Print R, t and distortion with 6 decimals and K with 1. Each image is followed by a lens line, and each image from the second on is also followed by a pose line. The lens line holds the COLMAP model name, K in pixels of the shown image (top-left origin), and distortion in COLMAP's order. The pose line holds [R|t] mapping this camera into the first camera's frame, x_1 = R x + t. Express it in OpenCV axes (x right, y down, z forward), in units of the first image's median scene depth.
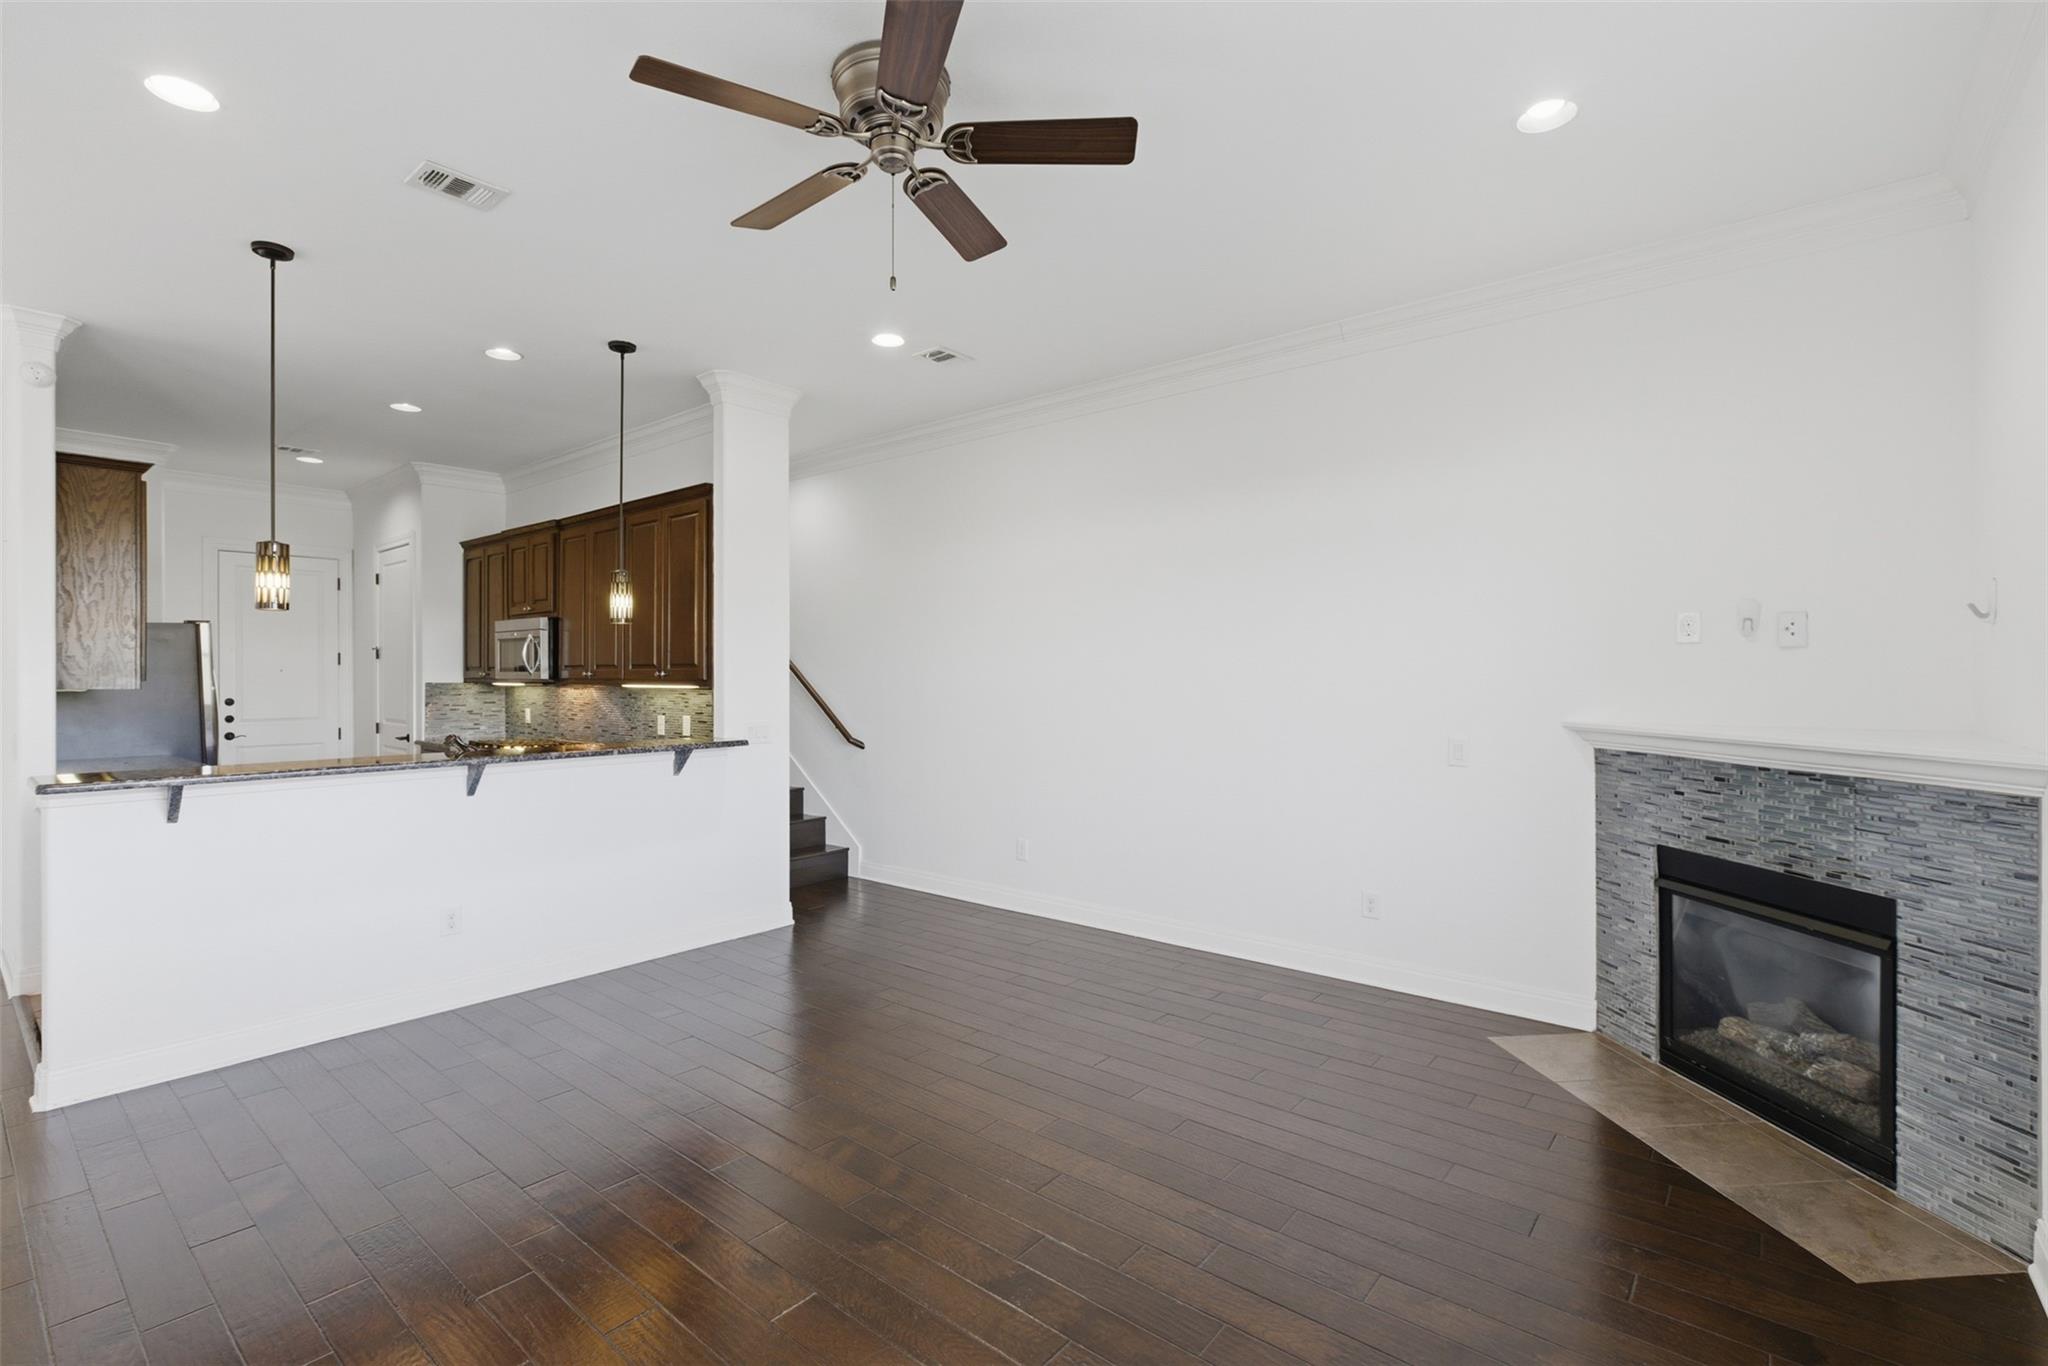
lens RADIAL K [[924.2, 0, 1021.7], [0, 924.2, 679.3], [0, 0, 1]] dist [-0.004128, 0.004098]
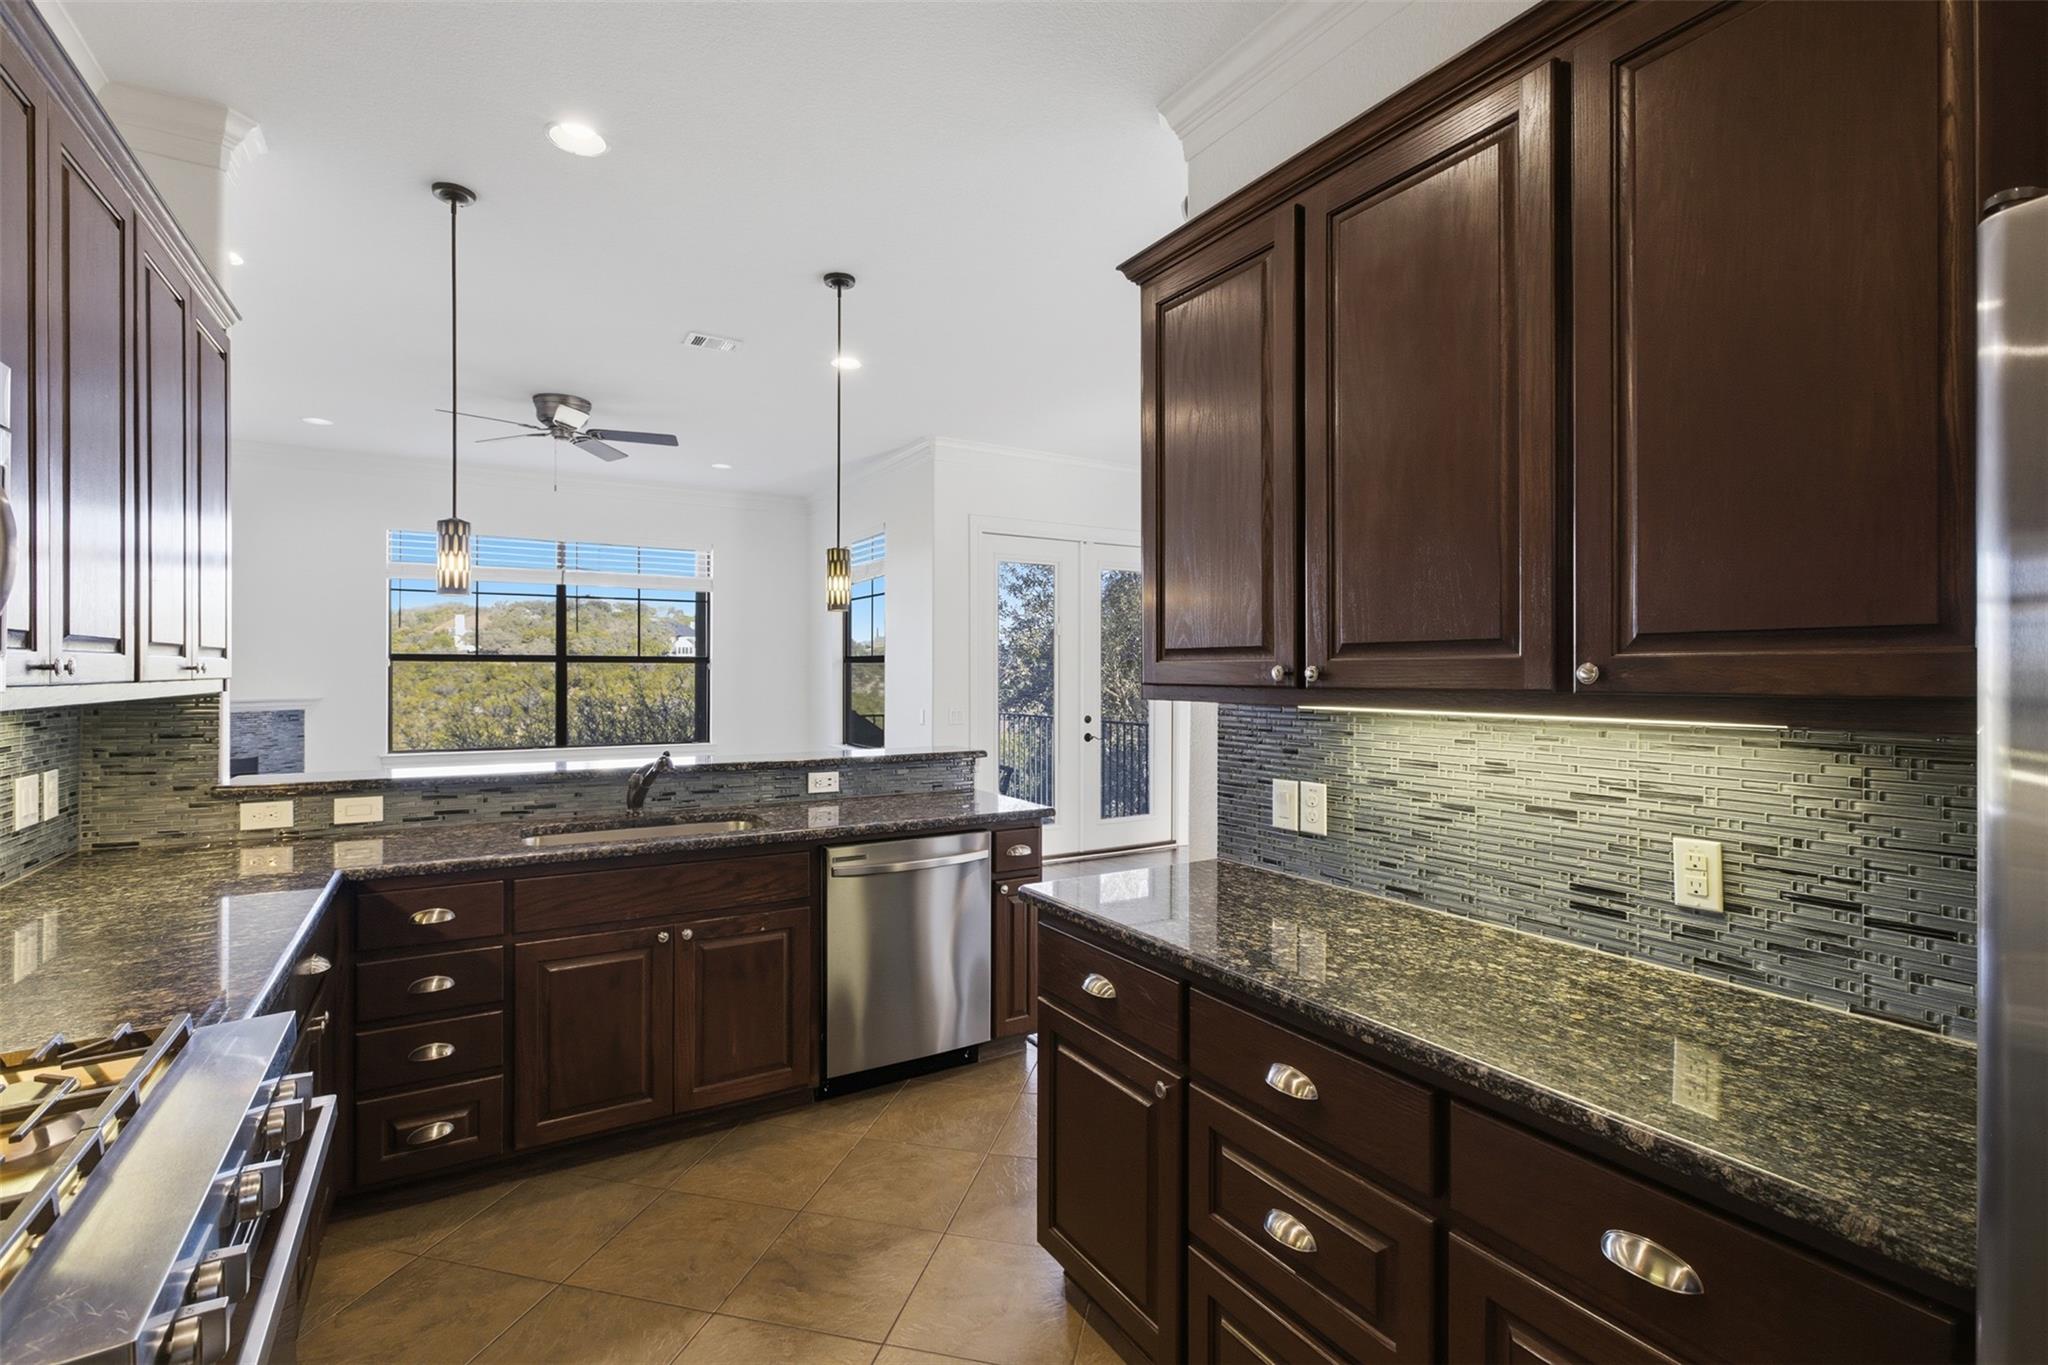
lens RADIAL K [[924.2, 0, 1016.3], [0, 924.2, 677.4], [0, 0, 1]] dist [-0.004128, 0.004098]
pose [[-0.940942, -0.004579, 0.338538, -1.017932], [-0.000921, 0.999939, 0.010965, -0.007385], [-0.338568, 0.010005, -0.940889, 1.443401]]
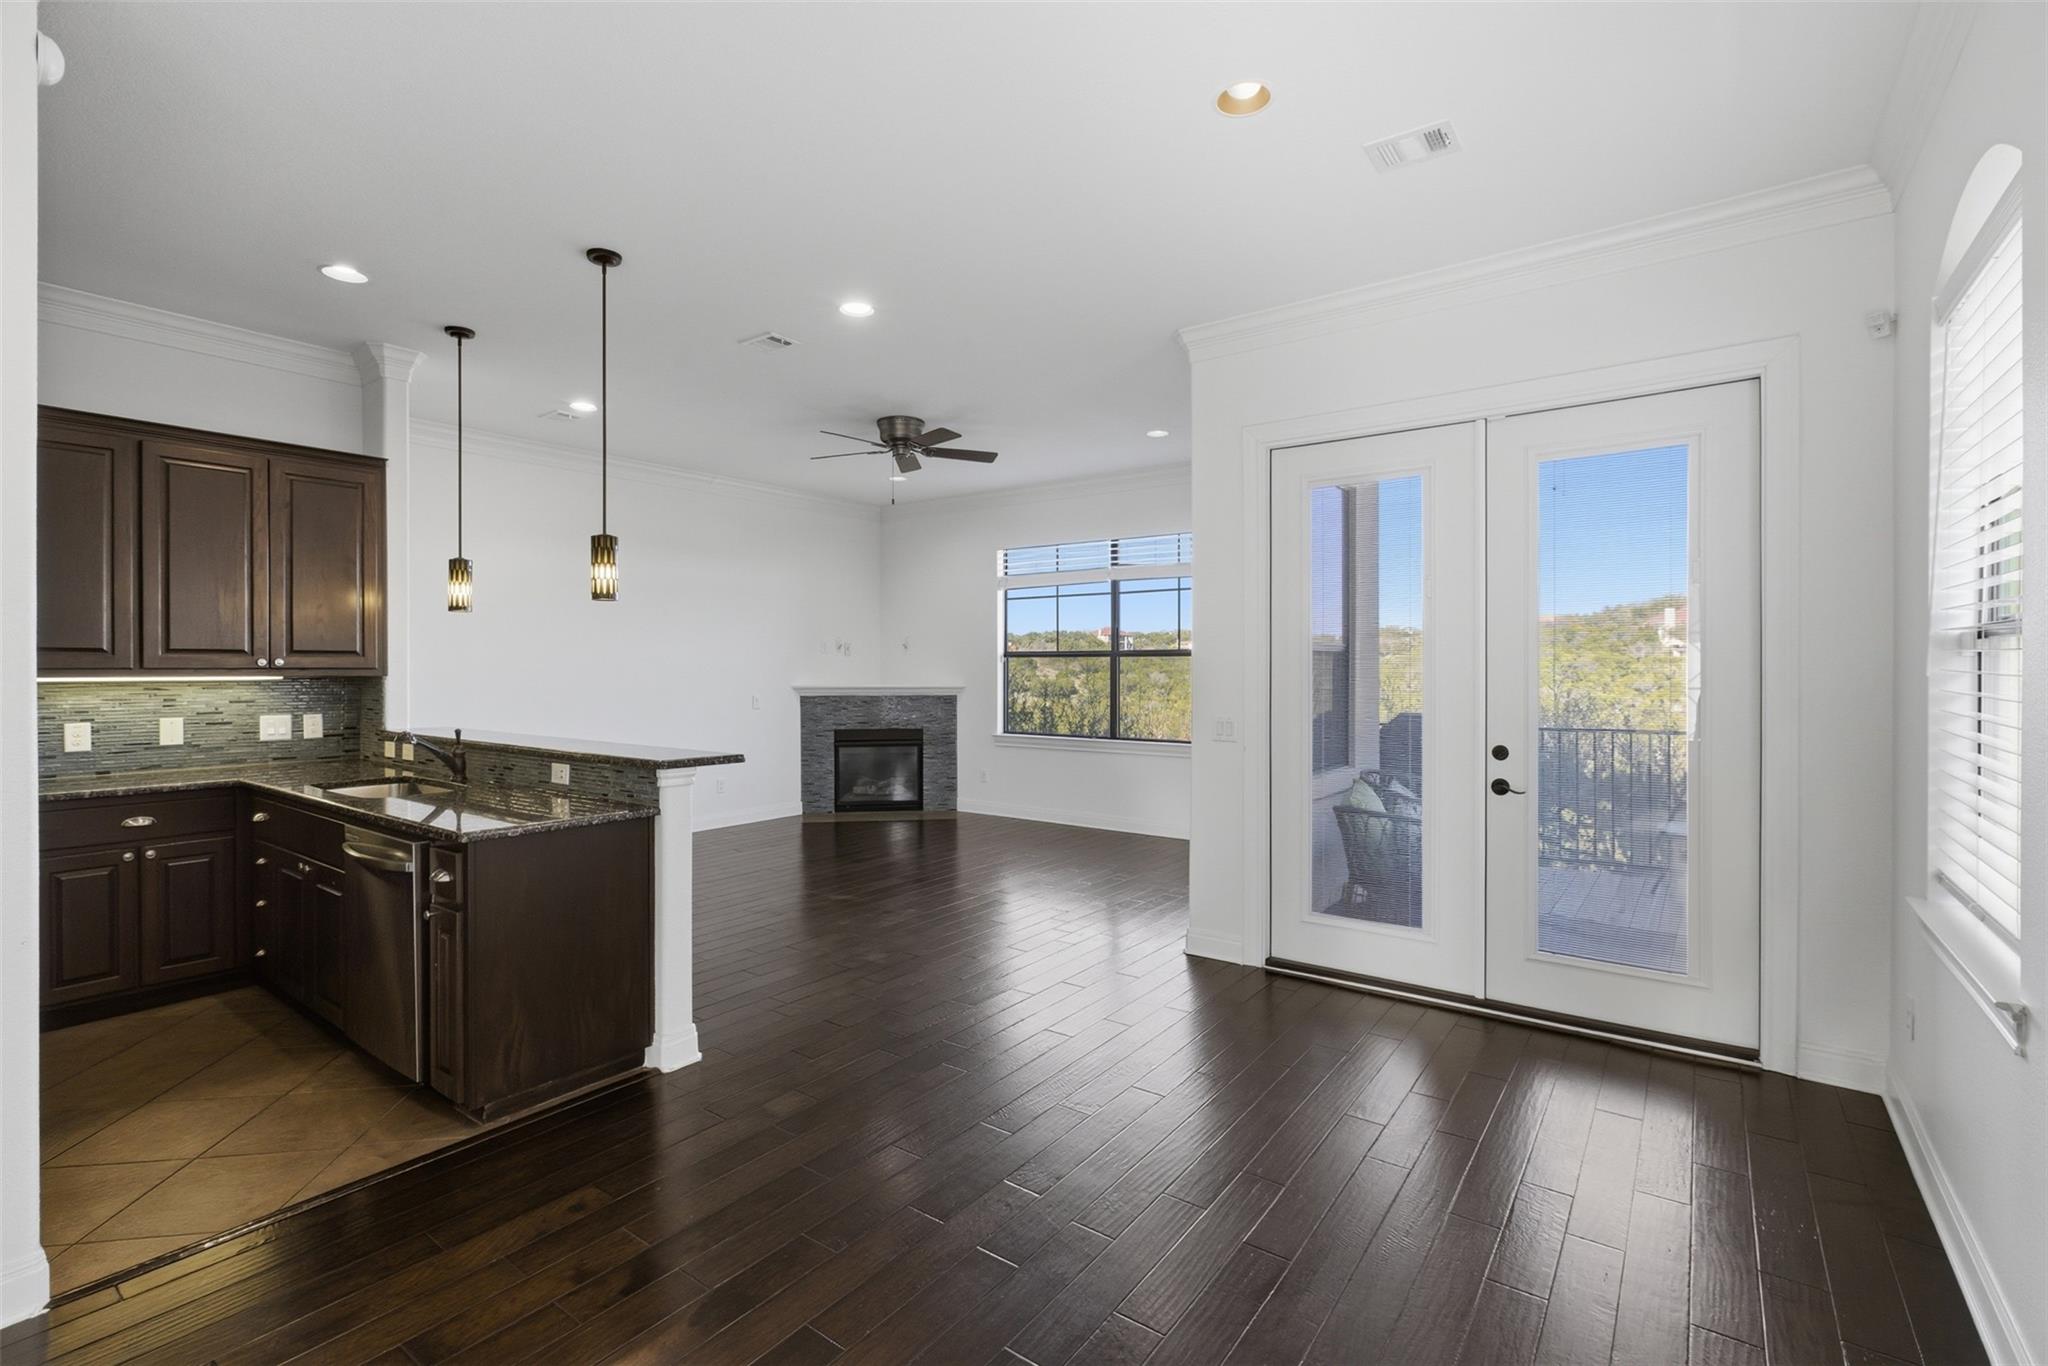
lens RADIAL K [[924.2, 0, 1019.9], [0, 924.2, 677.9], [0, 0, 1]] dist [-0.004128, 0.004098]
pose [[-0.053202, -0.011924, 0.998513, -1.395881], [0.004445, 0.999916, 0.012178, 0.001261], [-0.998574, 0.005086, -0.053145, 0.435517]]
